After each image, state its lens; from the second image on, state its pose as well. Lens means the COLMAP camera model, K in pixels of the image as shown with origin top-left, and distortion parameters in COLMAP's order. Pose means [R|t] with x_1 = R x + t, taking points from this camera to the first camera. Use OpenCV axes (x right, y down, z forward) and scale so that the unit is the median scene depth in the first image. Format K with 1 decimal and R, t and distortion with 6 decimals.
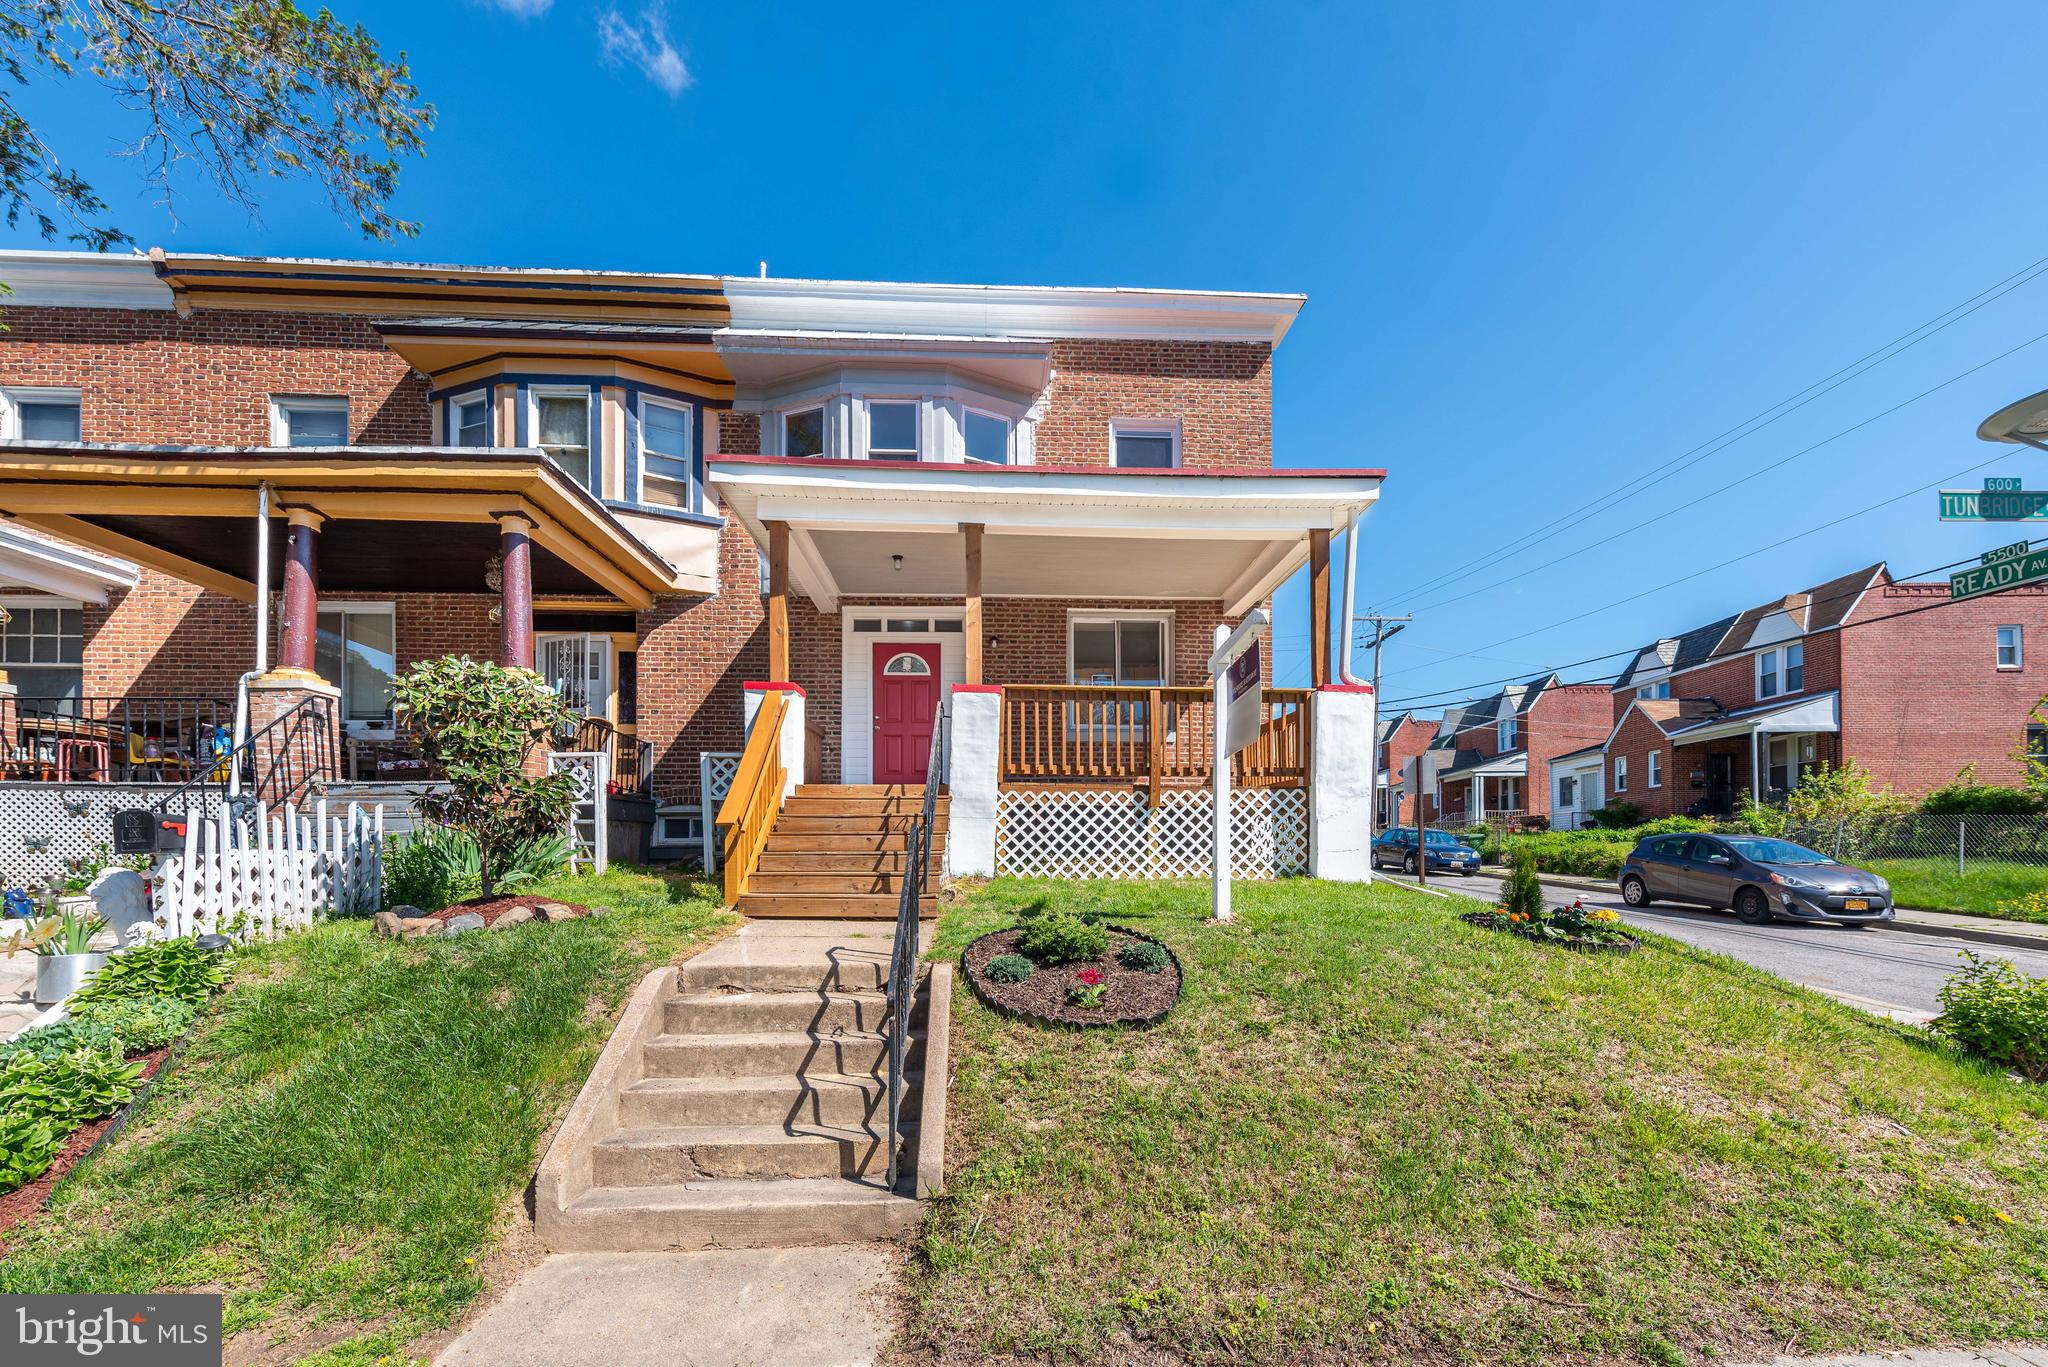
lens RADIAL K [[834.8, 0, 1027.6], [0, 834.8, 764.2], [0, 0, 1]] dist [0.012362, -0.002961]
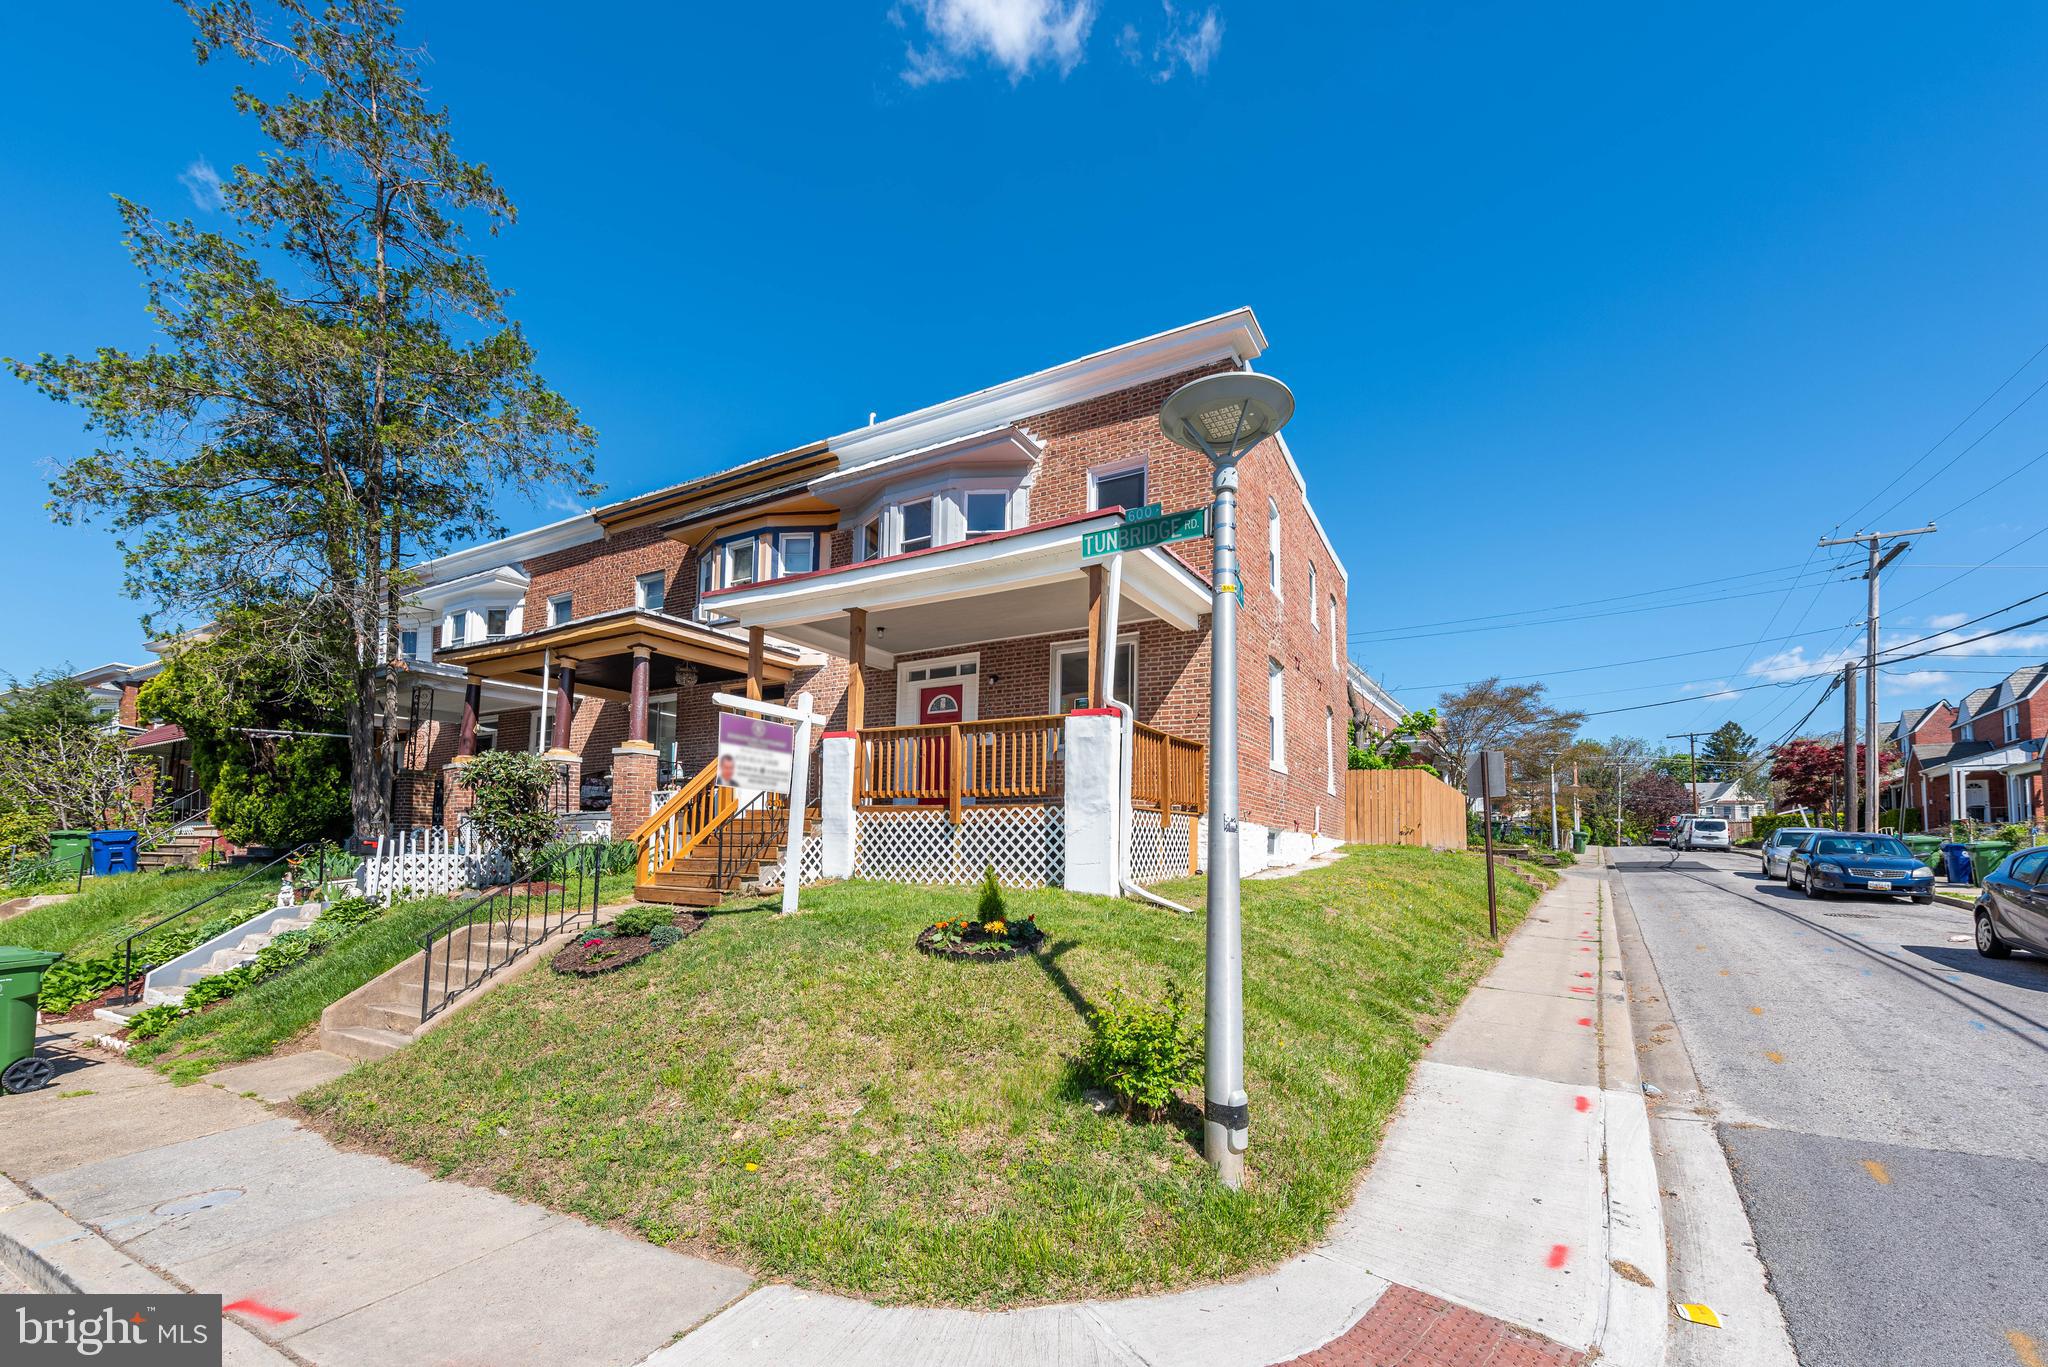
lens RADIAL K [[822.5, 0, 1022.2], [0, 822.5, 705.1], [0, 0, 1]] dist [0.012820, -0.000045]
pose [[0.843428, -0.083517, -0.530711, 0.620666], [0.045098, 0.995363, -0.084966, -0.009258], [0.535346, 0.047728, 0.843283, 0.039058]]
